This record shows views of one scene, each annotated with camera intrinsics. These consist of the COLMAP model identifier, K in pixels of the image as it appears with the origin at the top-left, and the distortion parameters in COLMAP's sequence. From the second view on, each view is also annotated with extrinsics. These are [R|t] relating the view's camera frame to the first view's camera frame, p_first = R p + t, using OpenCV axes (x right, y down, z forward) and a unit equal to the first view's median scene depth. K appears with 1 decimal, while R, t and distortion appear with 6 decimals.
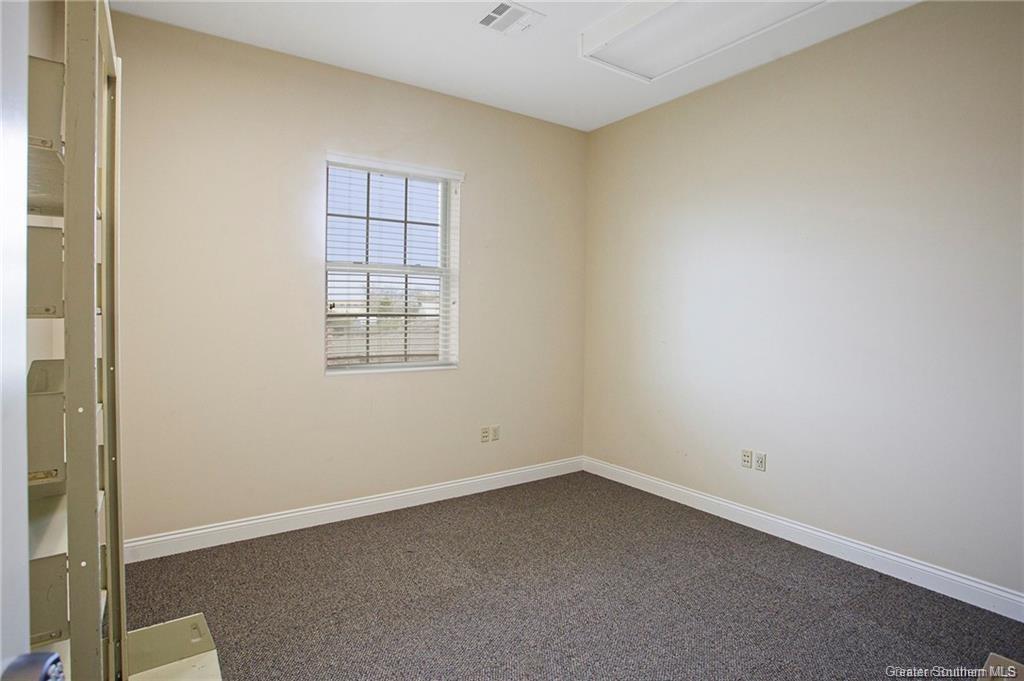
lens RADIAL K [[530.9, 0, 510.7], [0, 530.9, 324.2], [0, 0, 1]] dist [-0.018477, 0.000115]
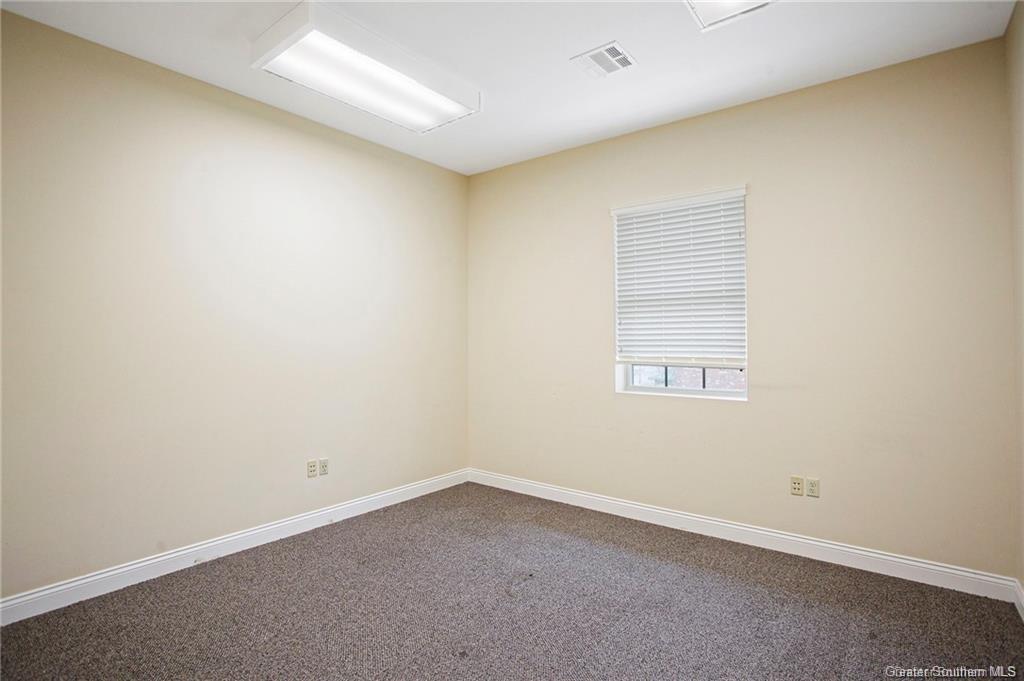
lens RADIAL K [[527.3, 0, 512.0], [0, 527.3, 340.5], [0, 0, 1]] dist [0.000967, 0.000089]
pose [[0.950069, -0.009496, 0.311894, -0.121157], [0.014900, 0.999777, -0.014949, 0.000944], [-0.311683, 0.018849, 0.949999, -0.080866]]
